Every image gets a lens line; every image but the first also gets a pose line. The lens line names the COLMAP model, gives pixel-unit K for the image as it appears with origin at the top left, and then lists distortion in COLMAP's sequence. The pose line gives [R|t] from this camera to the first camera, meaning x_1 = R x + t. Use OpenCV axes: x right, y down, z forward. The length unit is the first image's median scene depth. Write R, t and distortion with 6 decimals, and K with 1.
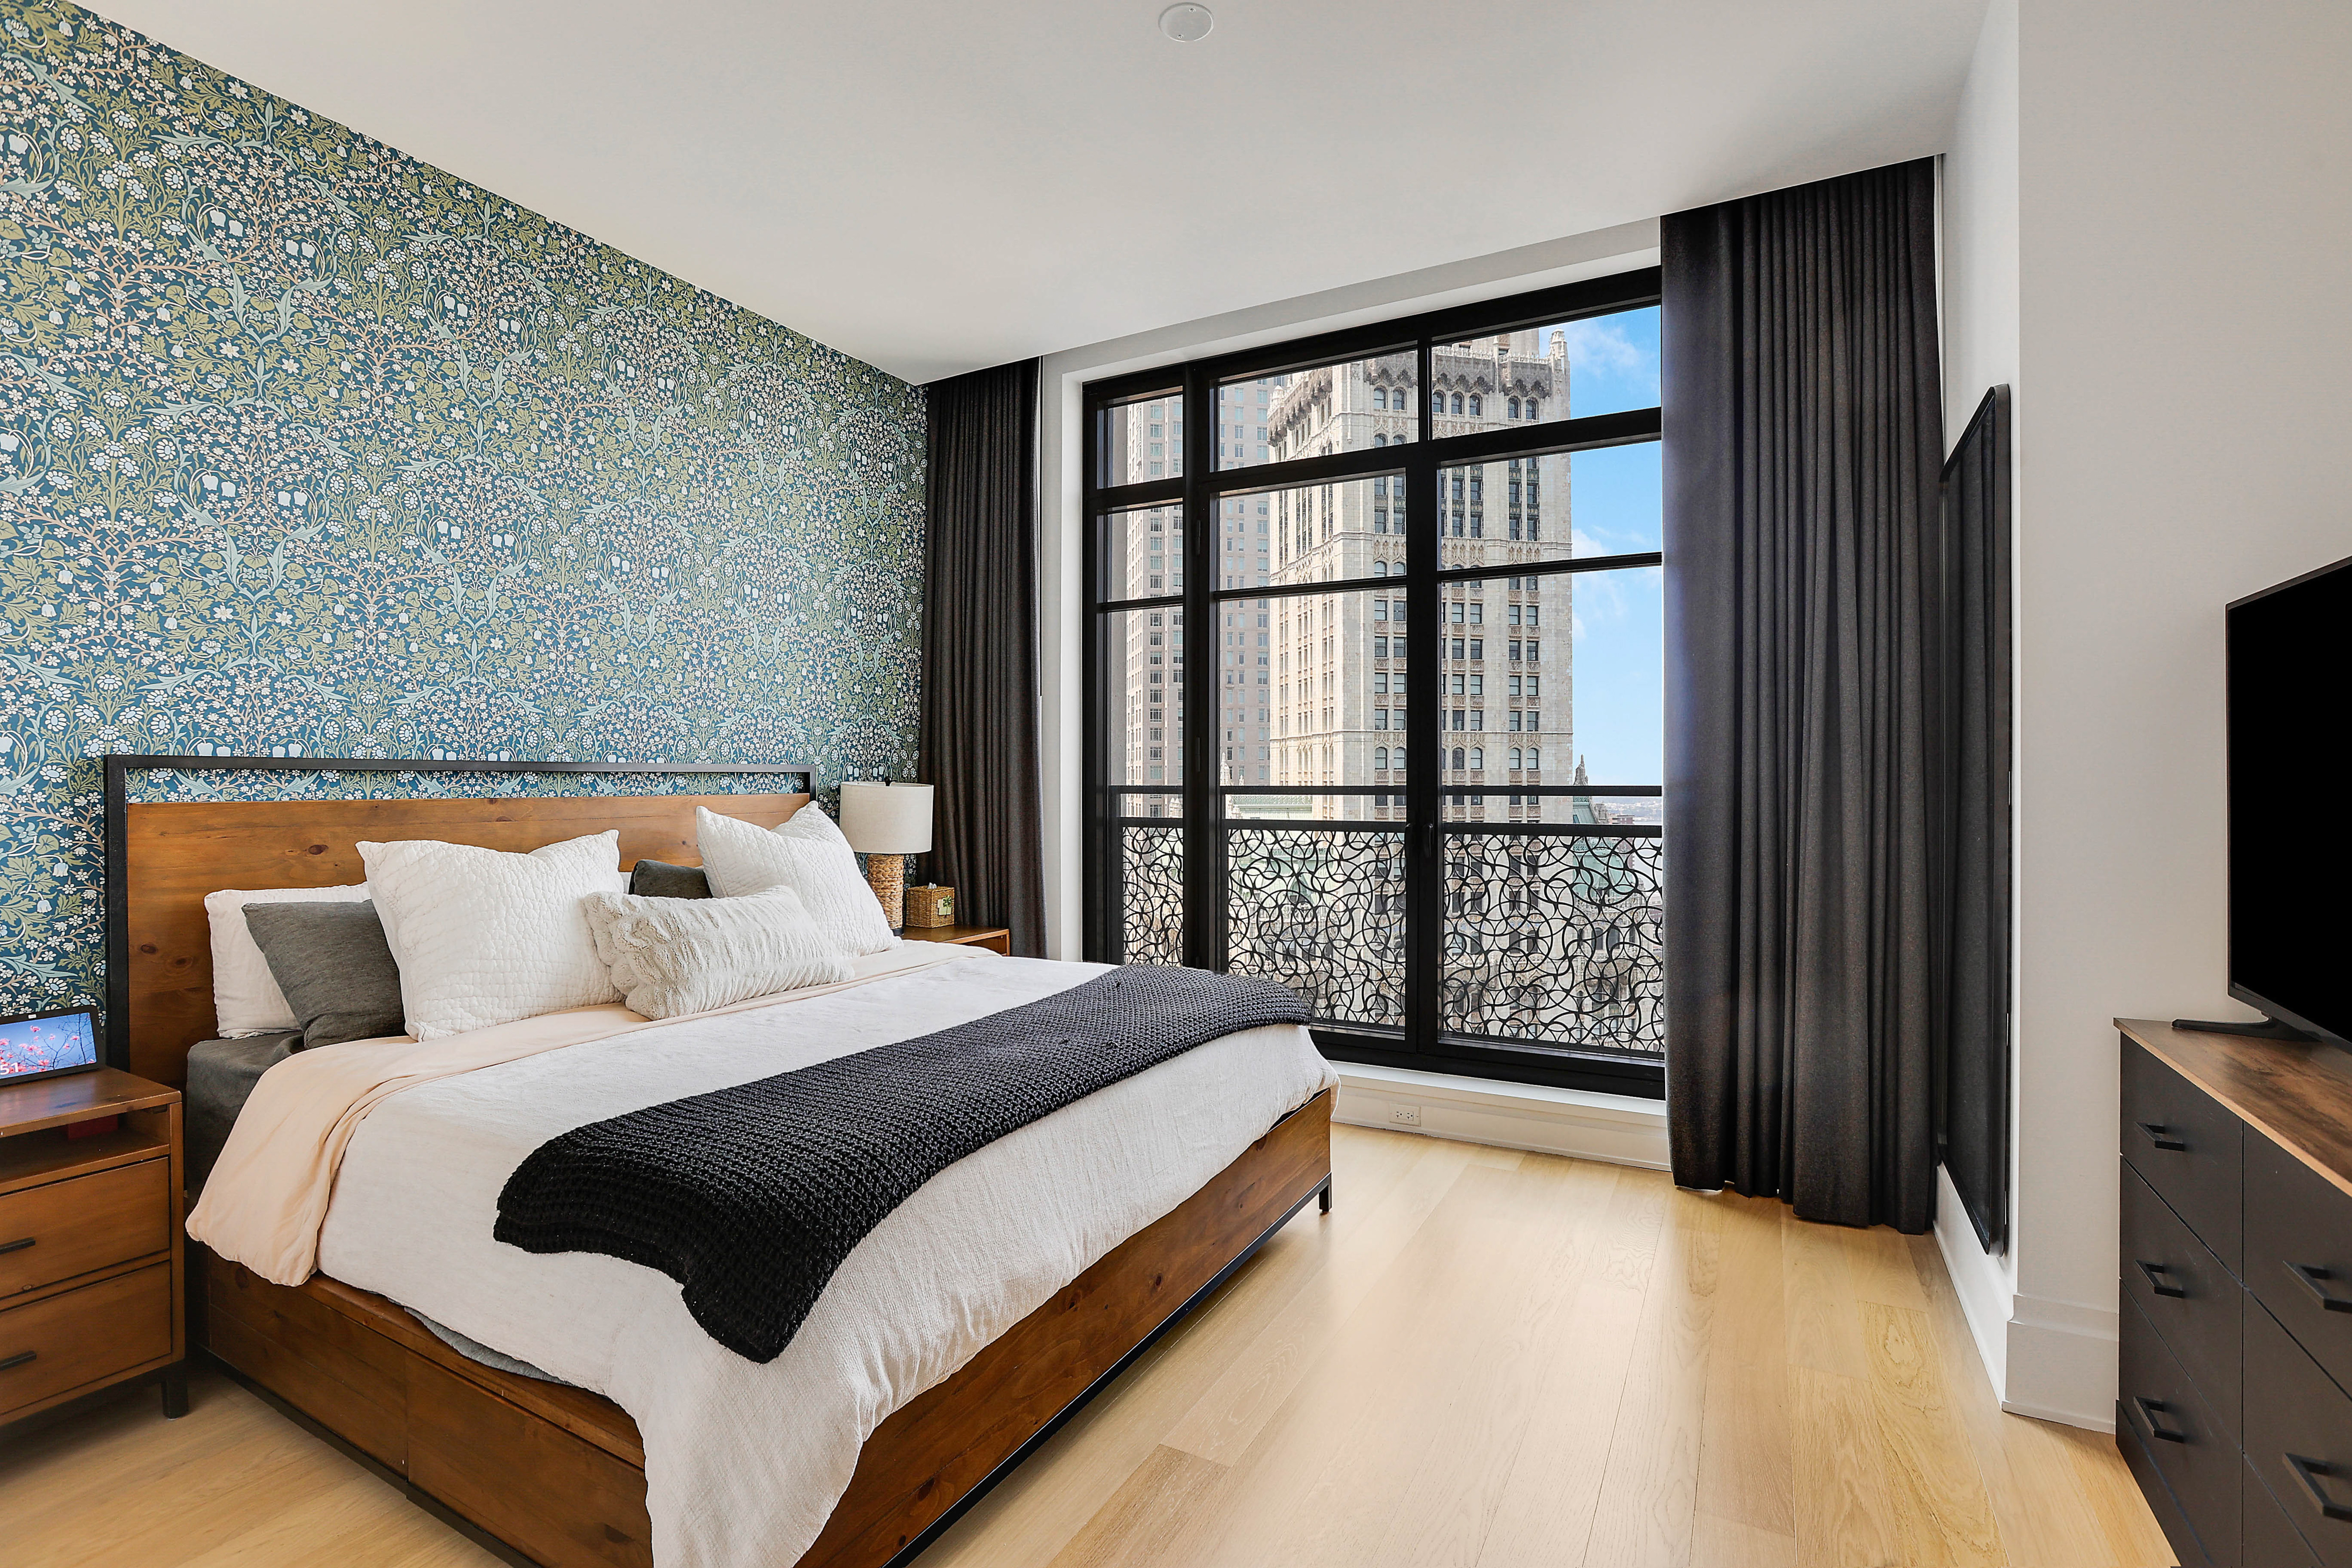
lens RADIAL K [[1070.9, 0, 1176.0], [0, 1070.9, 784.0], [0, 0, 1]] dist [-0.055063, 0.022393]
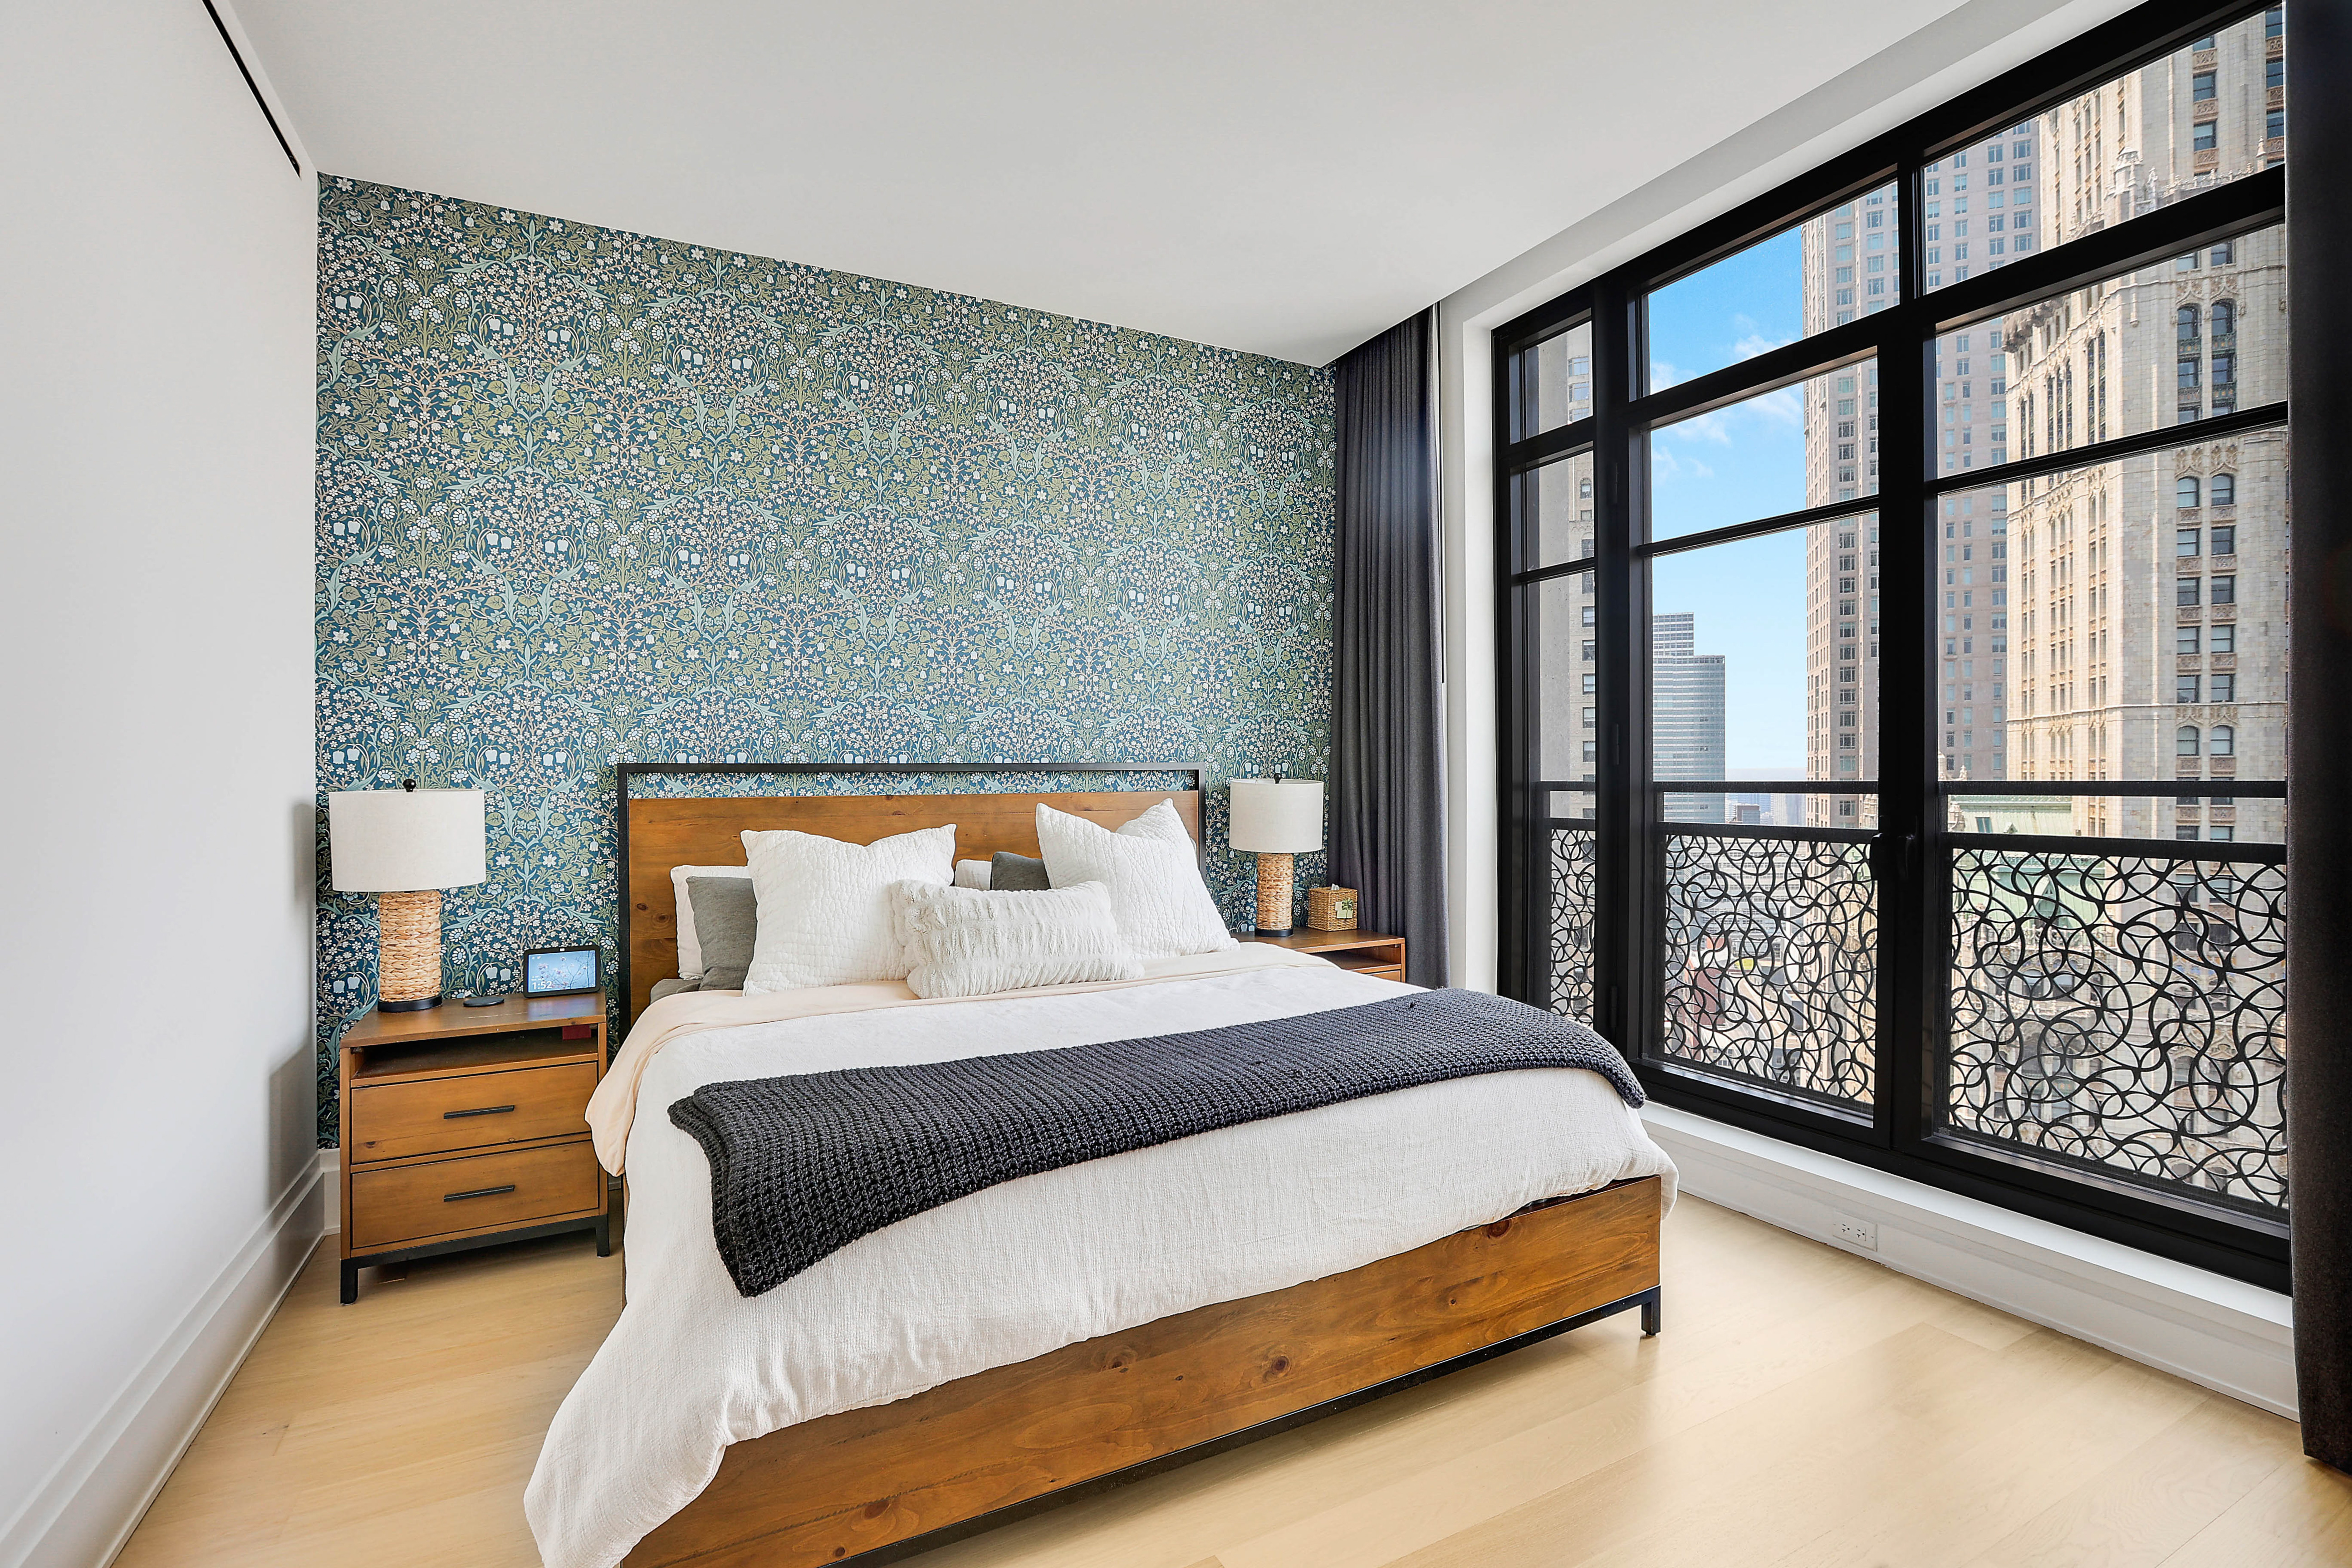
lens RADIAL K [[1081.1, 0, 1176.0], [0, 1081.1, 784.0], [0, 0, 1]] dist [-0.066786, 0.033022]
pose [[0.836153, -0.002407, -0.548491, 0.216416], [0.005058, 0.999982, 0.003323, -0.001118], [0.548473, -0.005553, 0.836150, 0.136976]]
